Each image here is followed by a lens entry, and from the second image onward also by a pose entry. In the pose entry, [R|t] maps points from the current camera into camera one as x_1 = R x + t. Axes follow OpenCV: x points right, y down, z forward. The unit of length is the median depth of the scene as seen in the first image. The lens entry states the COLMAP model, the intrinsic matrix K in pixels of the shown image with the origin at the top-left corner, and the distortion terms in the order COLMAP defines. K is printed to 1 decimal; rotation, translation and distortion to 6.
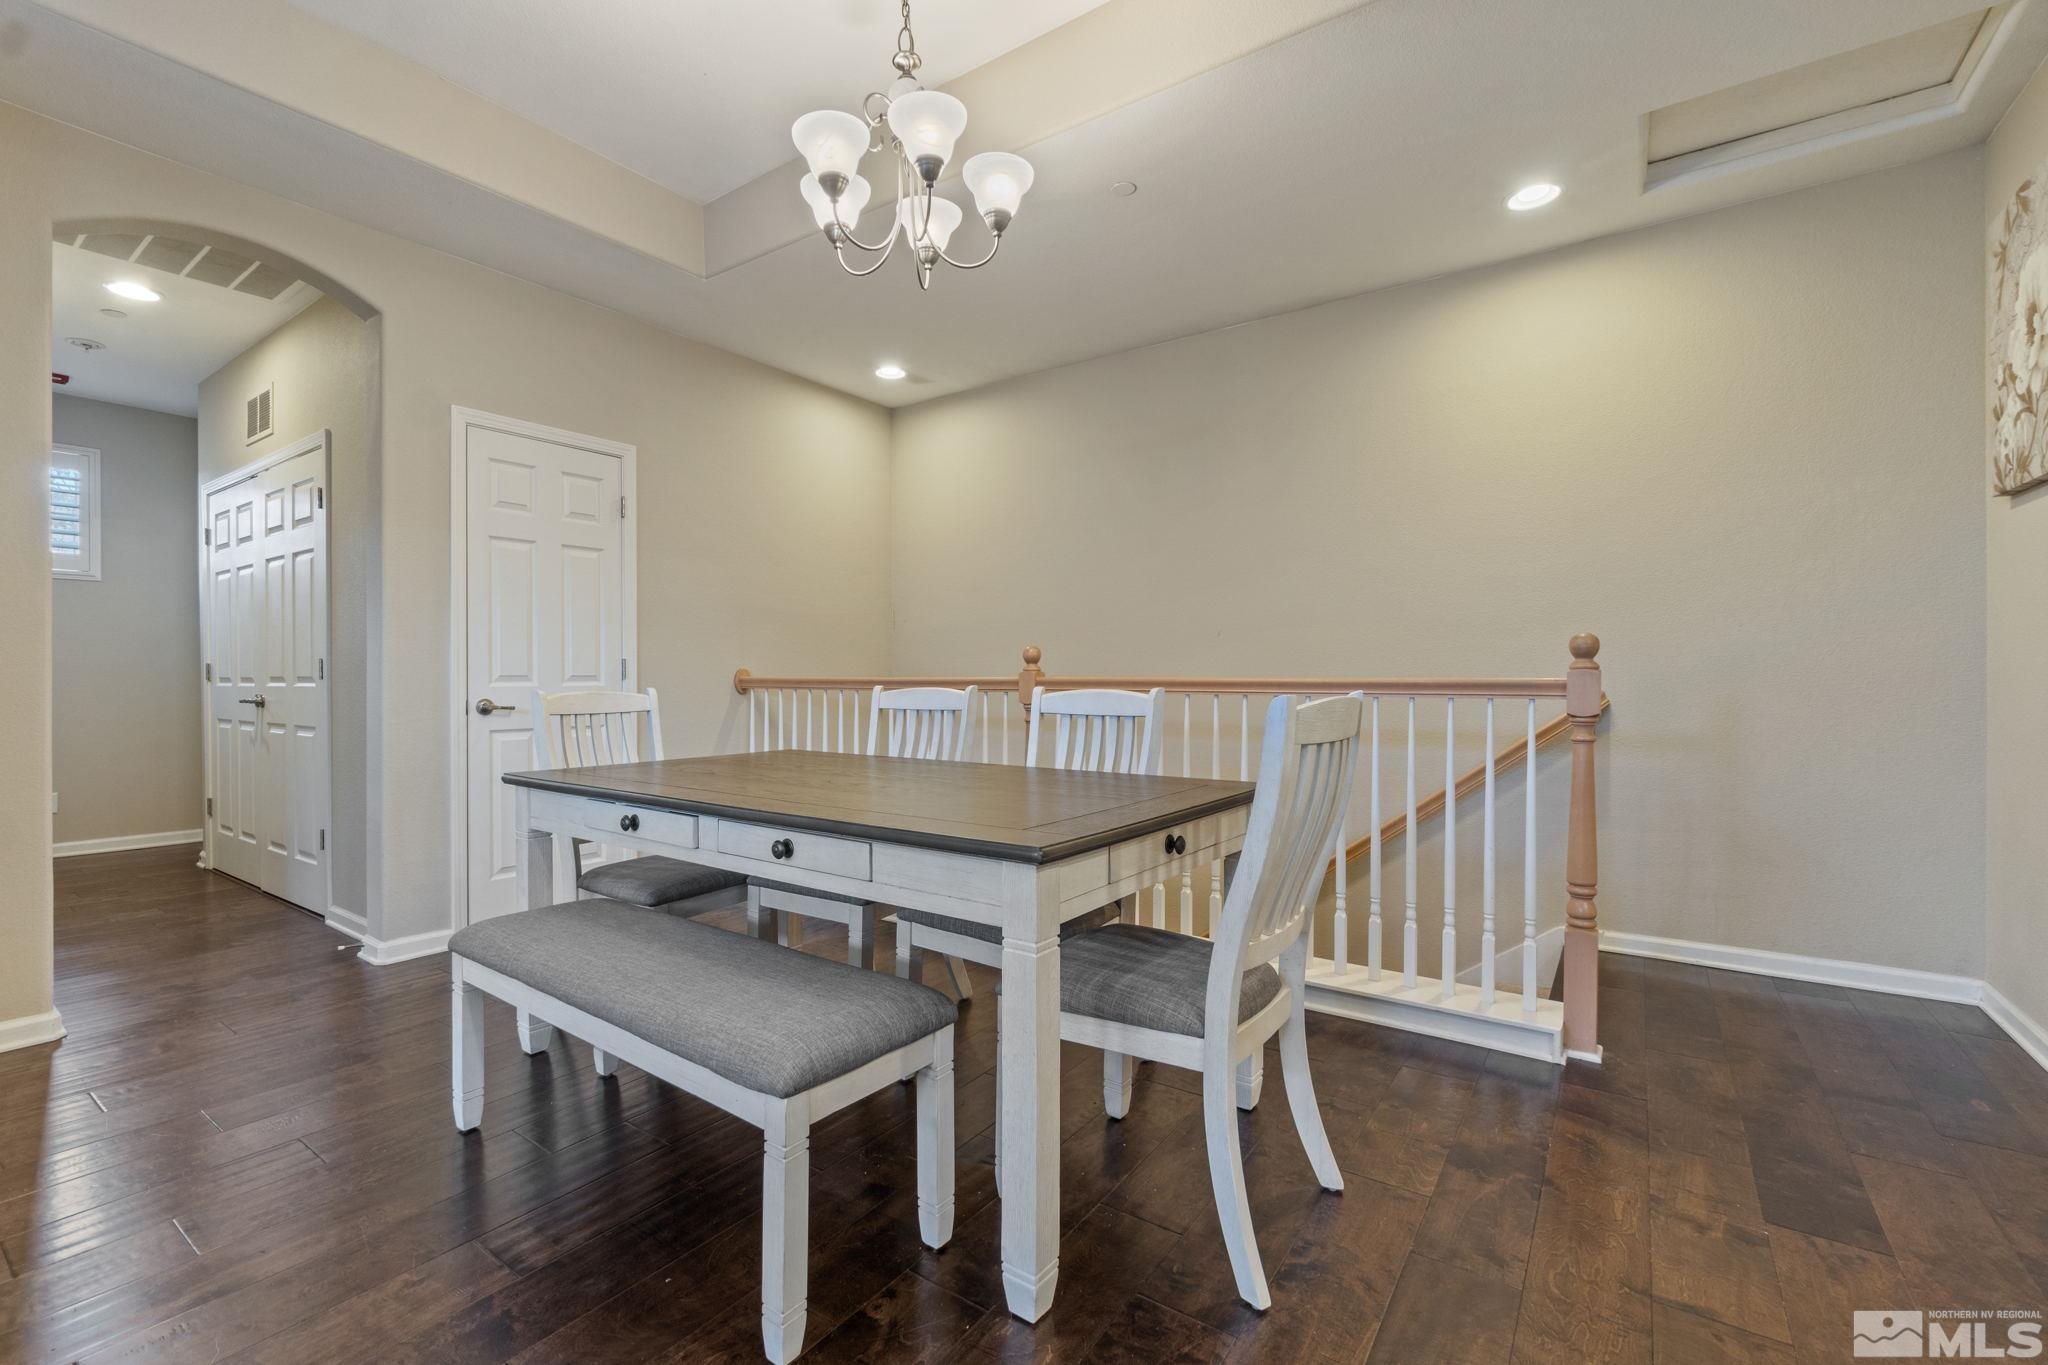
lens RADIAL K [[891.4, 0, 995.1], [0, 891.4, 681.5], [0, 0, 1]] dist [-0.000687, -0.000088]
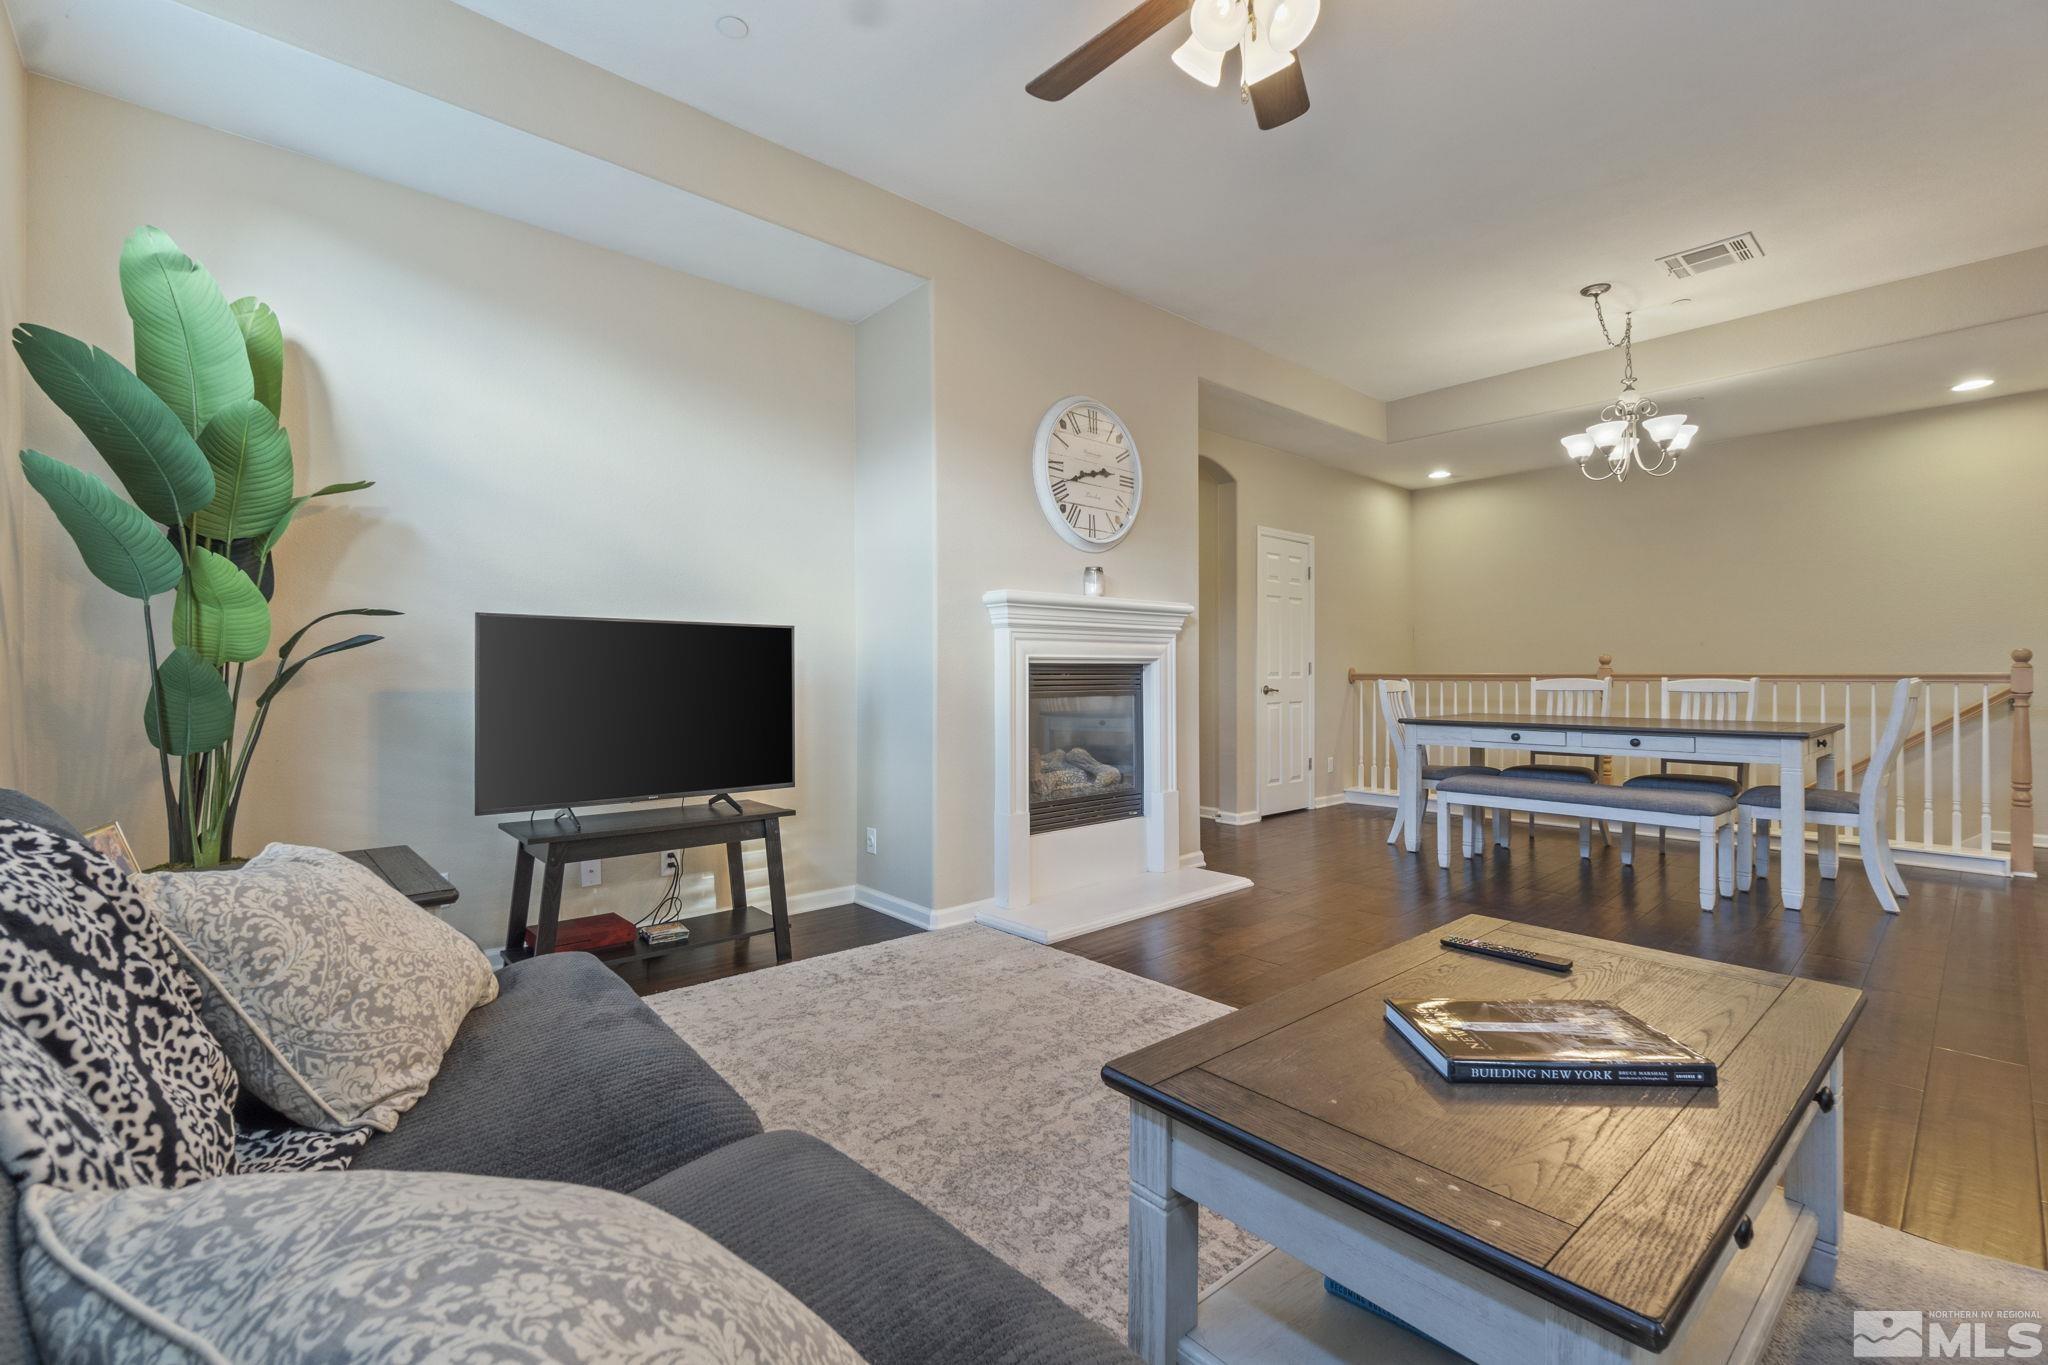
lens RADIAL K [[881.4, 0, 1011.0], [0, 881.4, 677.4], [0, 0, 1]] dist [-0.002310, 0.000024]
pose [[0.977302, -0.000470, -0.211850, -0.777274], [0.000402, 1.000000, -0.000361, 0.004744], [0.211850, 0.000267, 0.977302, -0.949272]]
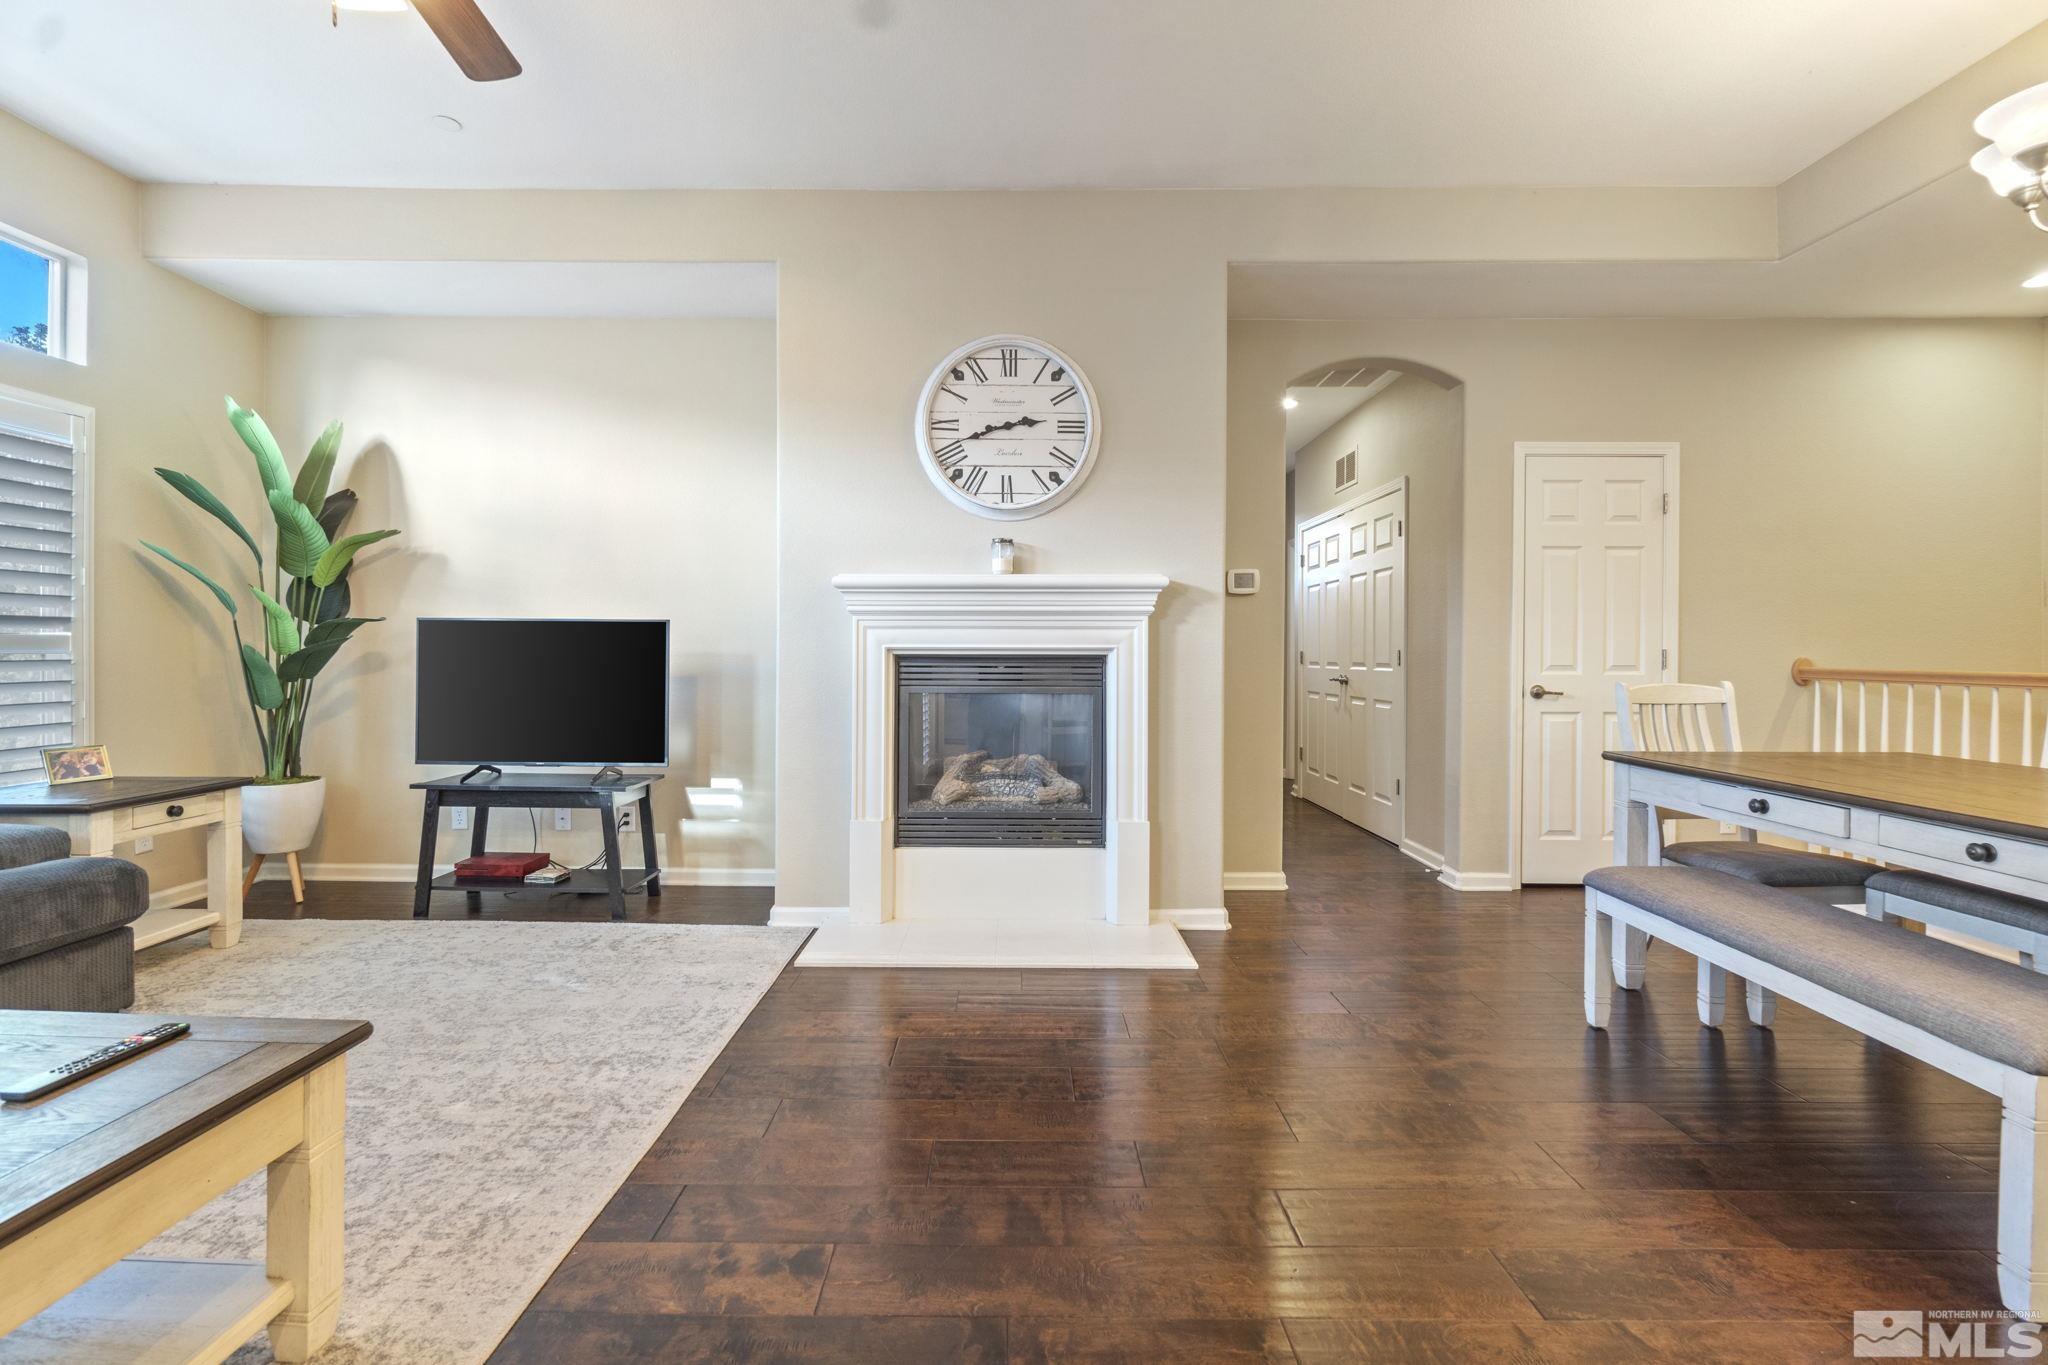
lens RADIAL K [[876.2, 0, 1013.1], [0, 876.2, 658.8], [0, 0, 1]] dist [-0.009668, 0.001075]
pose [[0.585507, 0.009059, -0.810617, -0.047096], [-0.009507, 0.999946, 0.004308, -0.015068], [0.810611, 0.005184, 0.585561, -0.266187]]
